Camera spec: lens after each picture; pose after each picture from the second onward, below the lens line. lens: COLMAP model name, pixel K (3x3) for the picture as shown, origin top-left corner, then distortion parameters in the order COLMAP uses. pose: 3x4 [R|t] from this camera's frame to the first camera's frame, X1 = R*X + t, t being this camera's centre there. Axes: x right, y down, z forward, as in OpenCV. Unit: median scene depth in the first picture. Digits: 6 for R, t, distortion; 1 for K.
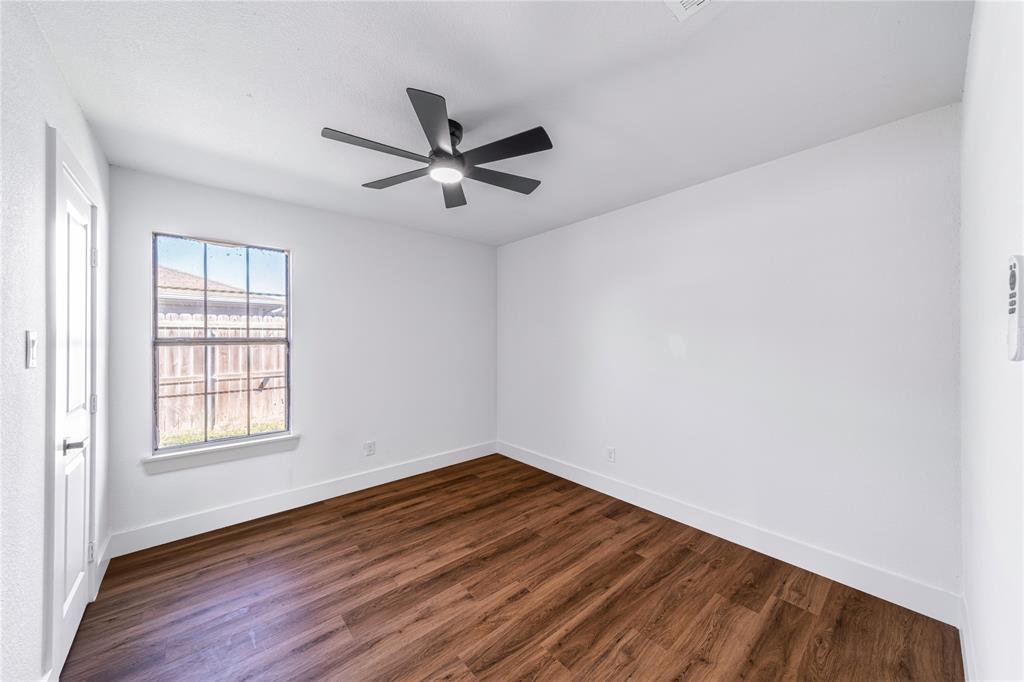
lens RADIAL K [[357.7, 0, 512.0], [0, 357.7, 341.0], [0, 0, 1]] dist [0.007903, -0.000094]
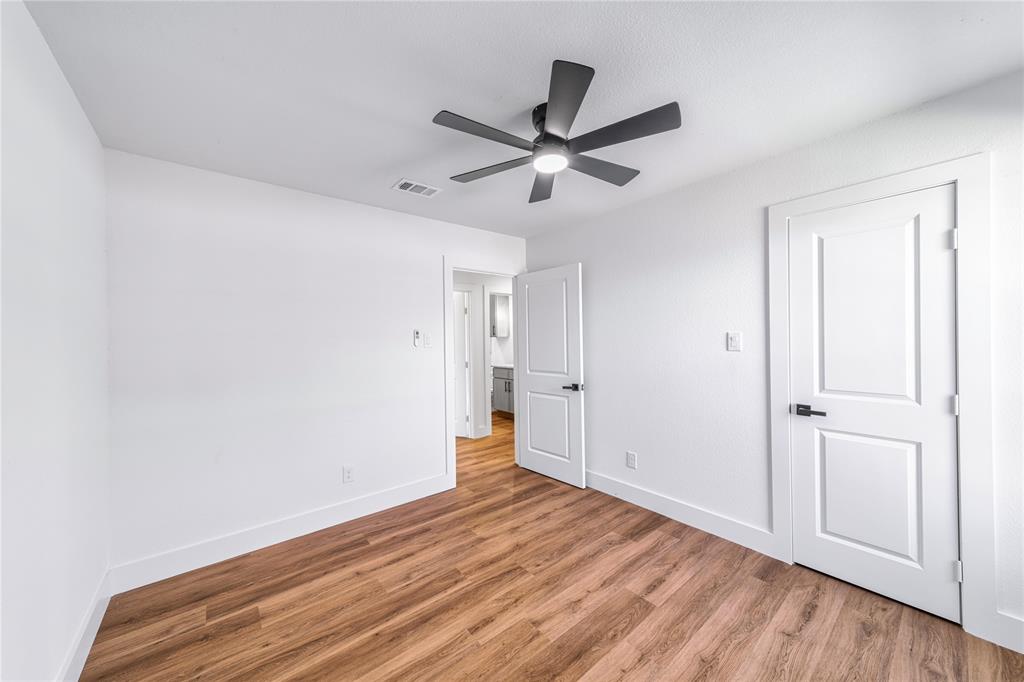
lens RADIAL K [[357.7, 0, 512.0], [0, 357.7, 341.0], [0, 0, 1]] dist [0.007903, -0.000094]
pose [[-0.999490, 0.020895, 0.024164, -0.098014], [0.021009, 0.999769, 0.004506, -0.009172], [-0.024064, 0.005012, -0.999698, 1.955224]]
